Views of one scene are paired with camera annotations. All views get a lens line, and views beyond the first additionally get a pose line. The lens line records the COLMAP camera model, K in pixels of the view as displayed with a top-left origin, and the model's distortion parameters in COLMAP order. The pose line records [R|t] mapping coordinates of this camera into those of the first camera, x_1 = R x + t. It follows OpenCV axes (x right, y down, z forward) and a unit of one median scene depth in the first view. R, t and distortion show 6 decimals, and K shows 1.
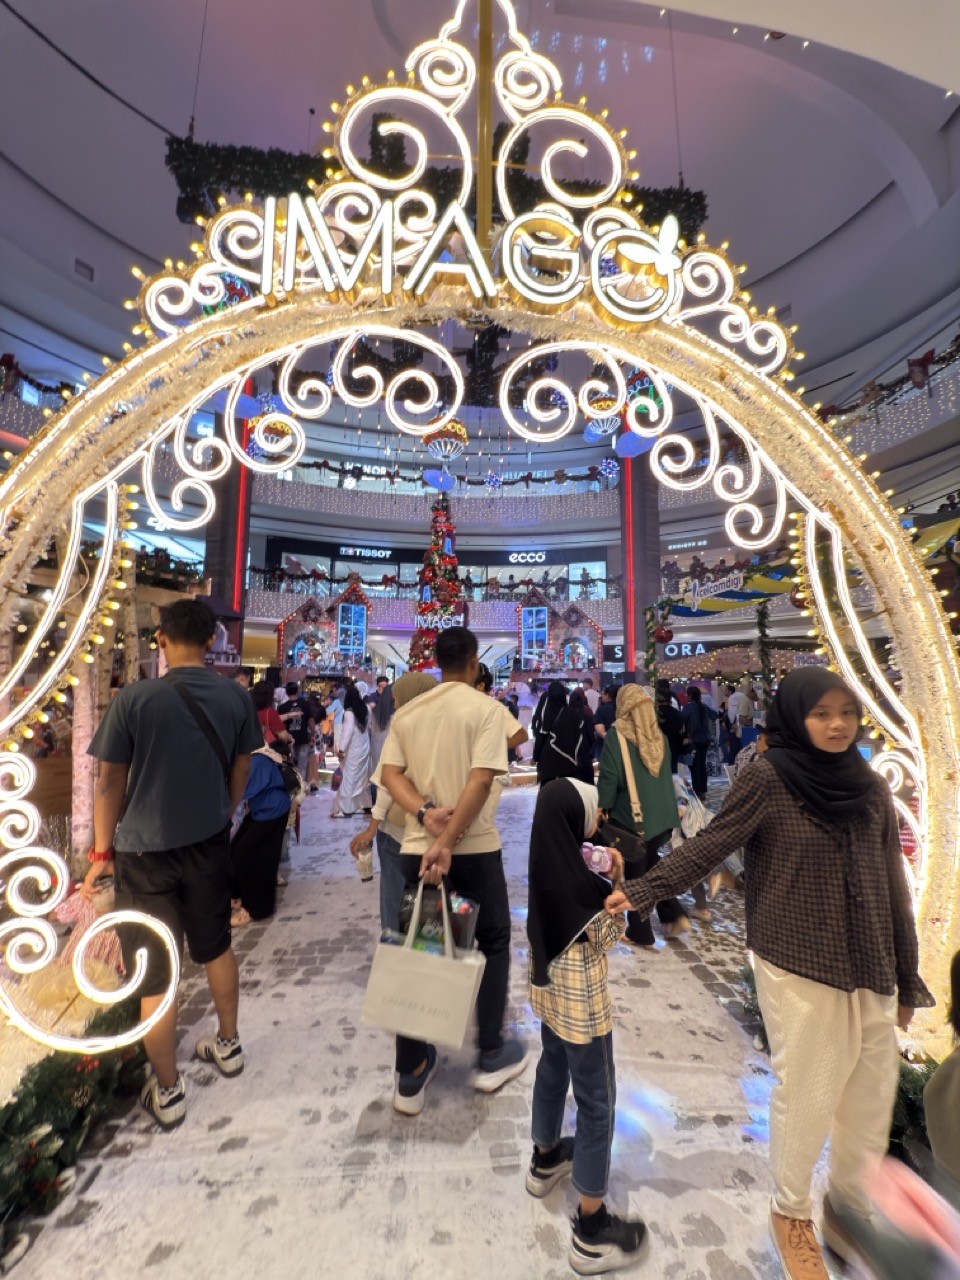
lens RADIAL K [[511.9, 0, 477.2], [0, 511.9, 639.0], [0, 0, 1]] dist [-0.000590, -0.000060]
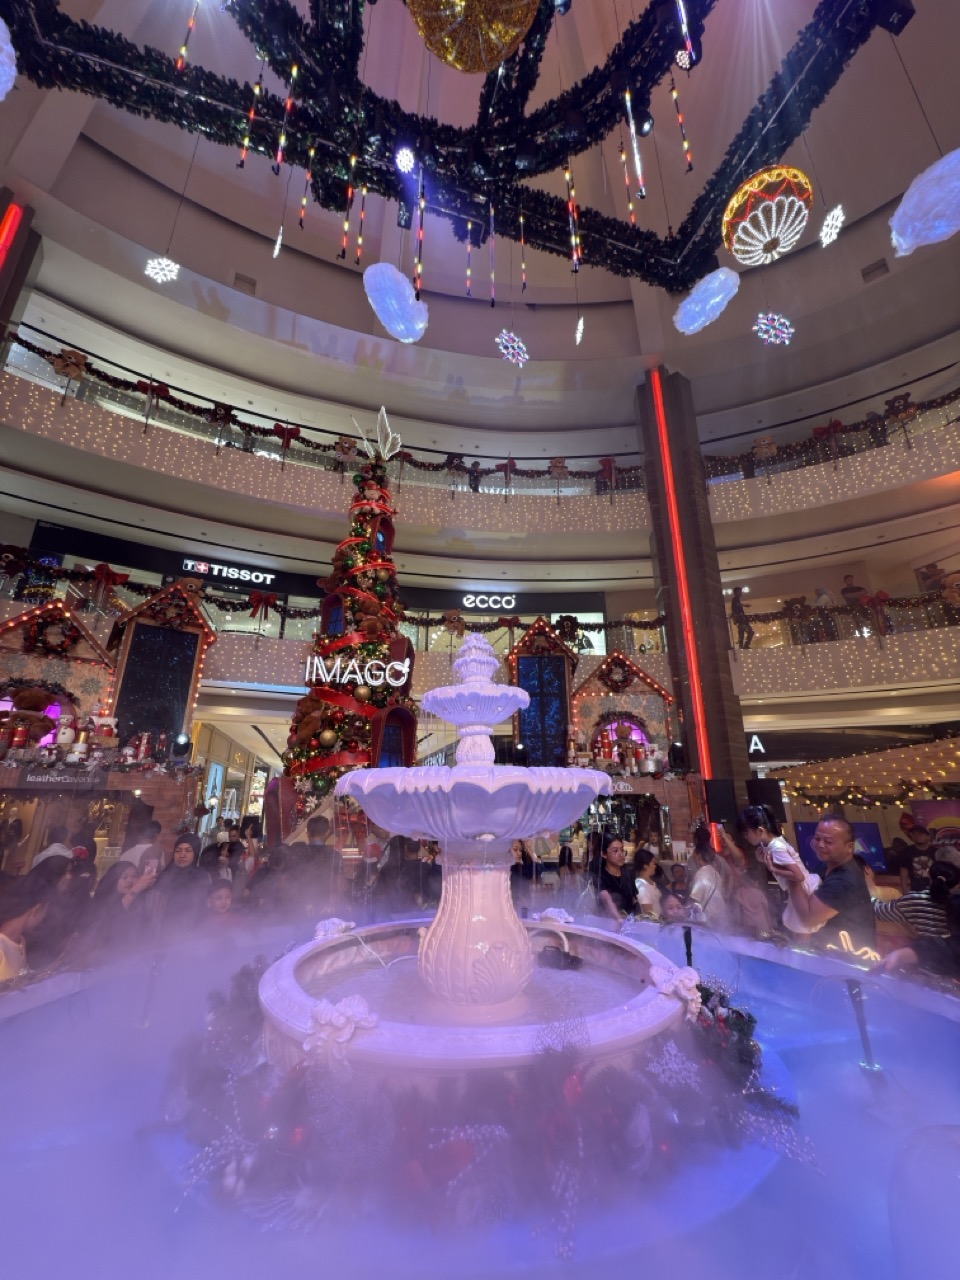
lens RADIAL K [[511.9, 0, 483.4], [0, 511.9, 641.2], [0, 0, 1]] dist [-0.000590, -0.000060]
pose [[0.976860, 0.059701, 0.205378, -0.056365], [-0.018820, 0.980521, -0.195513, 0.028979], [-0.213050, 0.187123, 0.958955, 0.471653]]
